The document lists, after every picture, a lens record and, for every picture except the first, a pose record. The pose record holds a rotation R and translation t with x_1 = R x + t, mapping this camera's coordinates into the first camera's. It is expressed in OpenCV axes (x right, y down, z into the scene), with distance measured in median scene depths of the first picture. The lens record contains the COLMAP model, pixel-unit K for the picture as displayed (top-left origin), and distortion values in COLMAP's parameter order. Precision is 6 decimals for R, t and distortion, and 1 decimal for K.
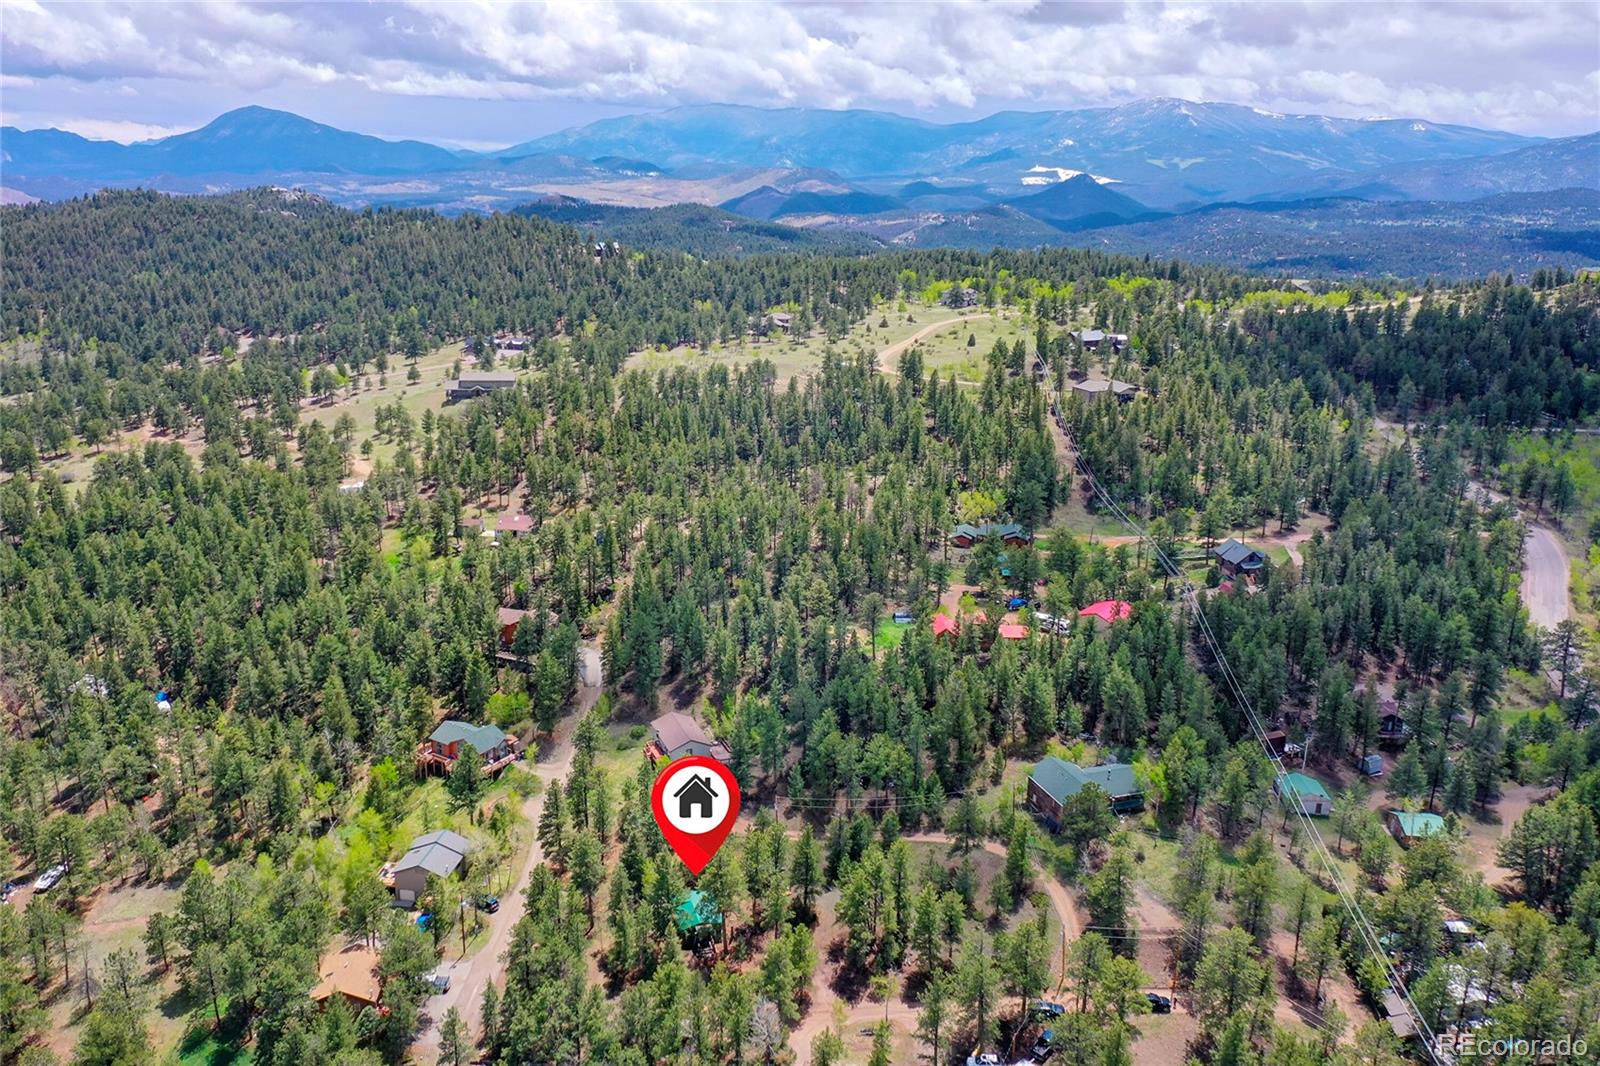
lens RADIAL K [[1246.0, 0, 803.1], [0, 1246.0, 549.5], [0, 0, 1]] dist [-0.014743, 0.003804]
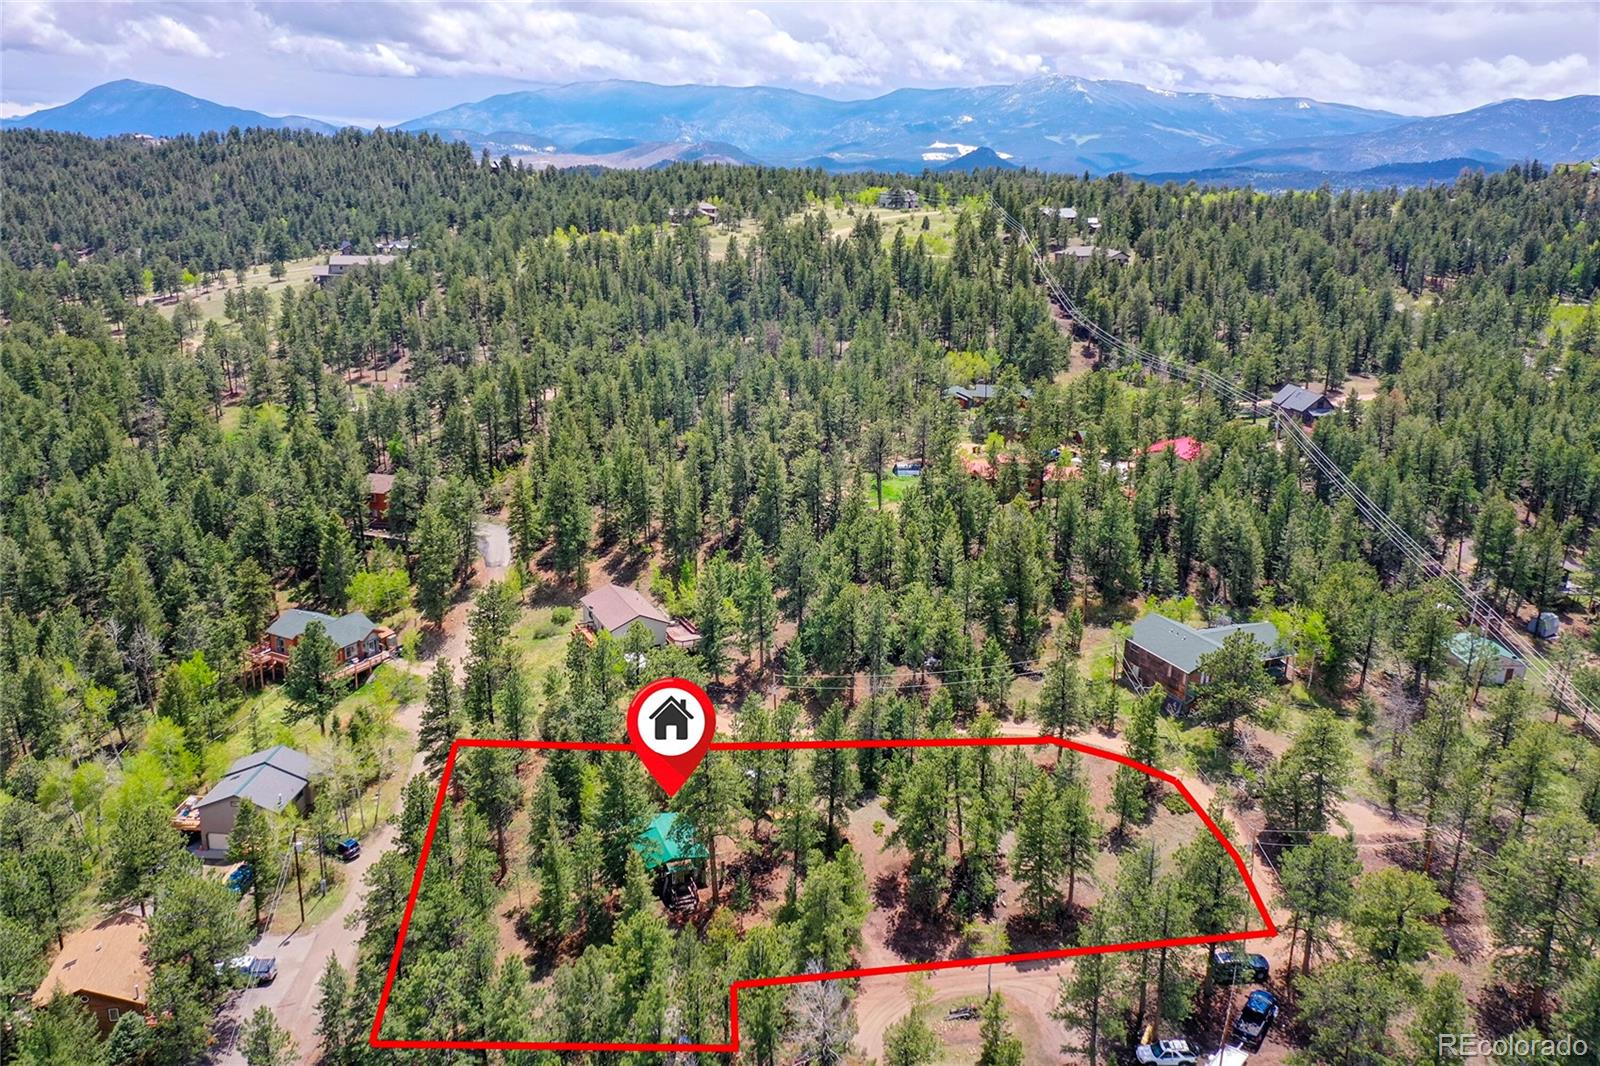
lens RADIAL K [[1246.0, 0, 810.9], [0, 1246.0, 549.2], [0, 0, 1]] dist [-0.014743, 0.003804]
pose [[0.996612, -0.022189, 0.079197, -0.045686], [0.020848, 0.999626, 0.017718, 0.099908], [-0.079561, -0.016006, 0.996701, 0.270962]]
